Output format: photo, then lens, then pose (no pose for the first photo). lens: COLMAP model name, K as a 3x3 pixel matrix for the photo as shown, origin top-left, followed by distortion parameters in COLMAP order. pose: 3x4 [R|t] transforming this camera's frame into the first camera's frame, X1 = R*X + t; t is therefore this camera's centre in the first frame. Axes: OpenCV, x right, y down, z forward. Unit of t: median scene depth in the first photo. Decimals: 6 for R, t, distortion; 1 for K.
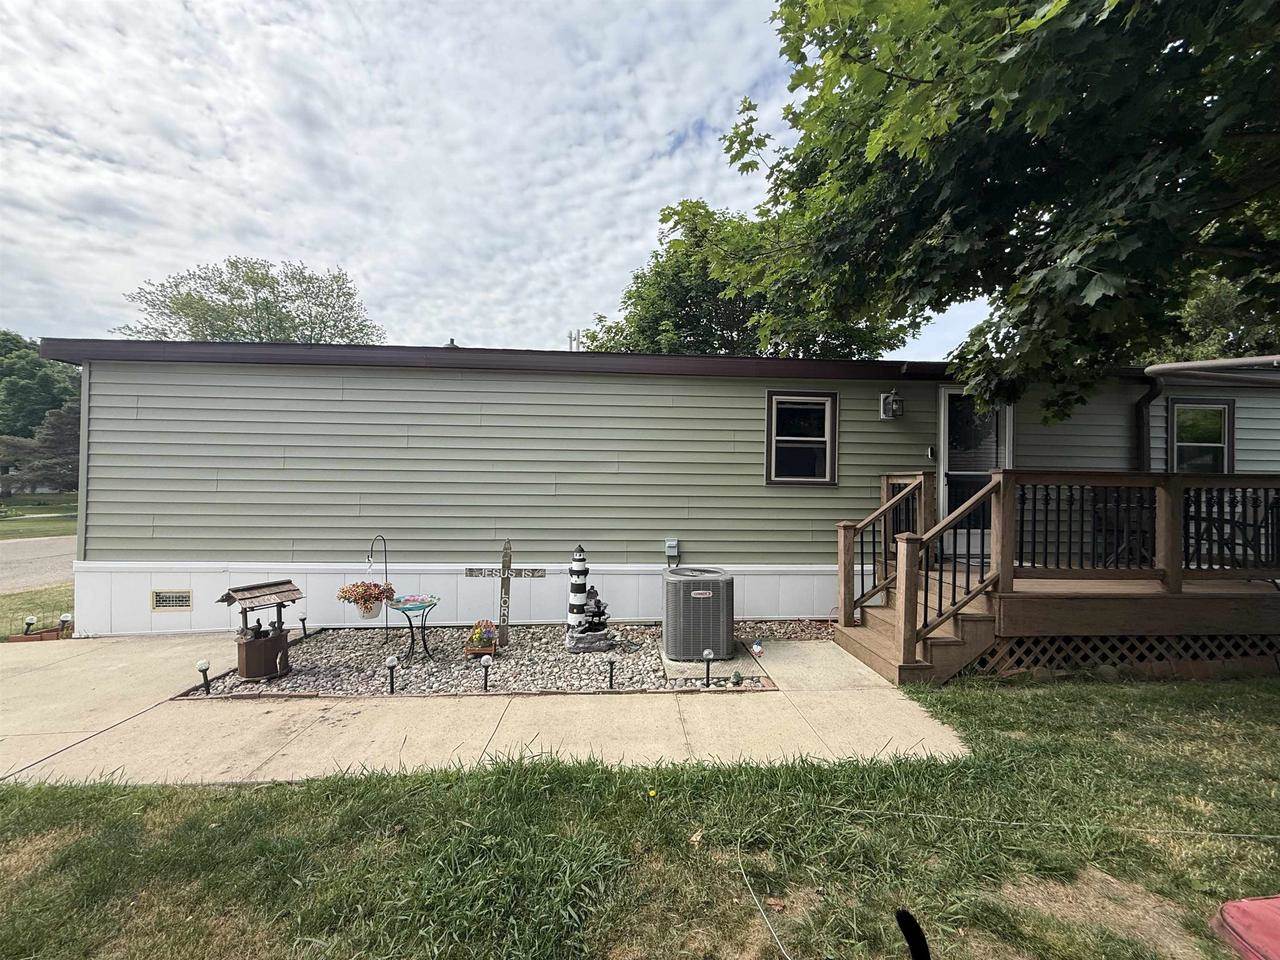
lens RADIAL K [[505.6, 0, 640.0], [0, 505.6, 480.0], [0, 0, 1]] dist [-0.000299, -0.000147]
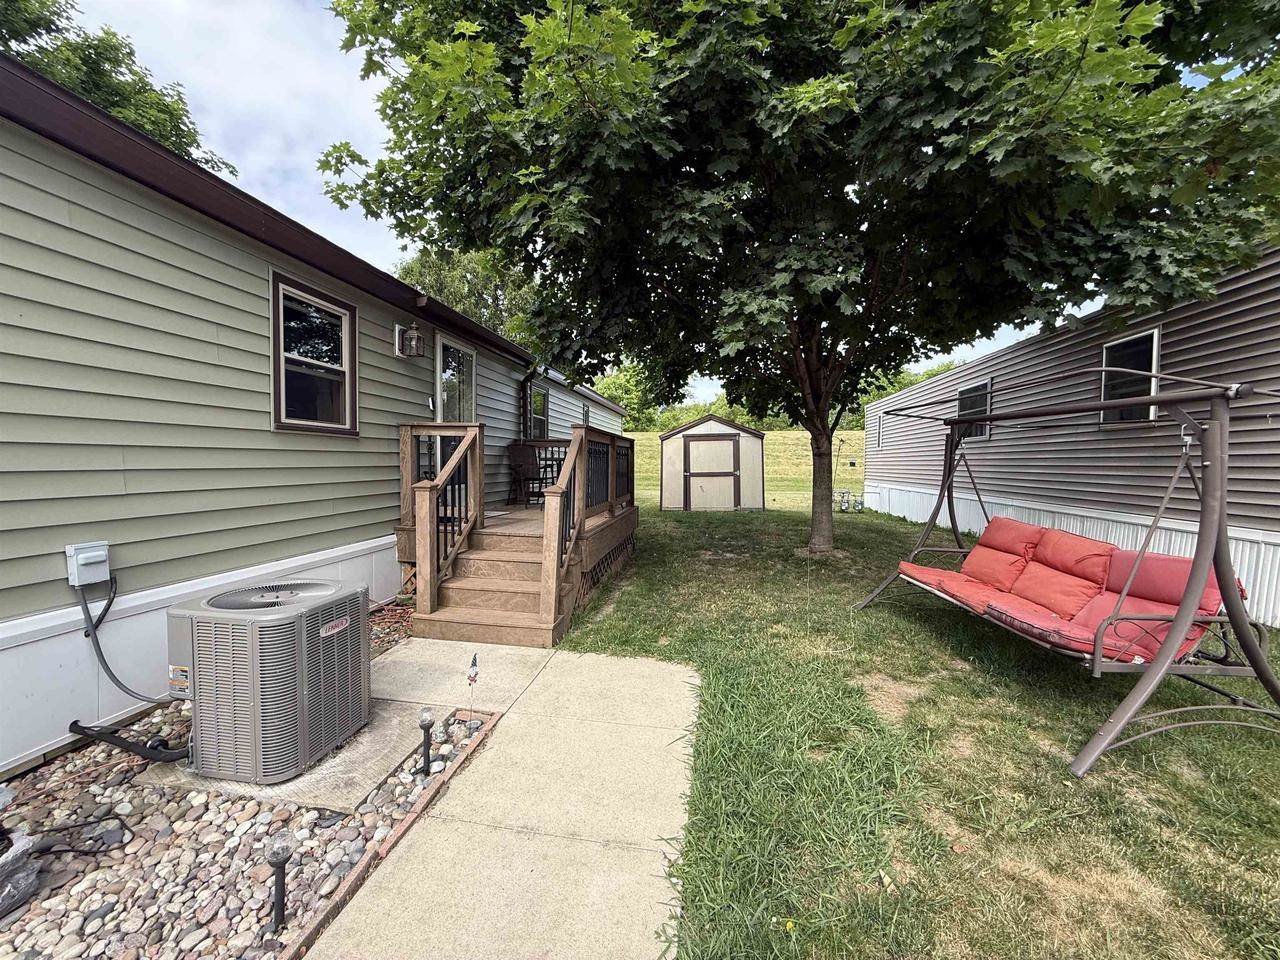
lens RADIAL K [[505.6, 0, 640.0], [0, 505.6, 480.0], [0, 0, 1]] dist [-0.000299, -0.000147]
pose [[0.213726, -0.046183, 0.975801, -0.253266], [-0.022147, 0.998396, 0.052104, 0.029081], [-0.976642, -0.032747, 0.212361, 0.457326]]
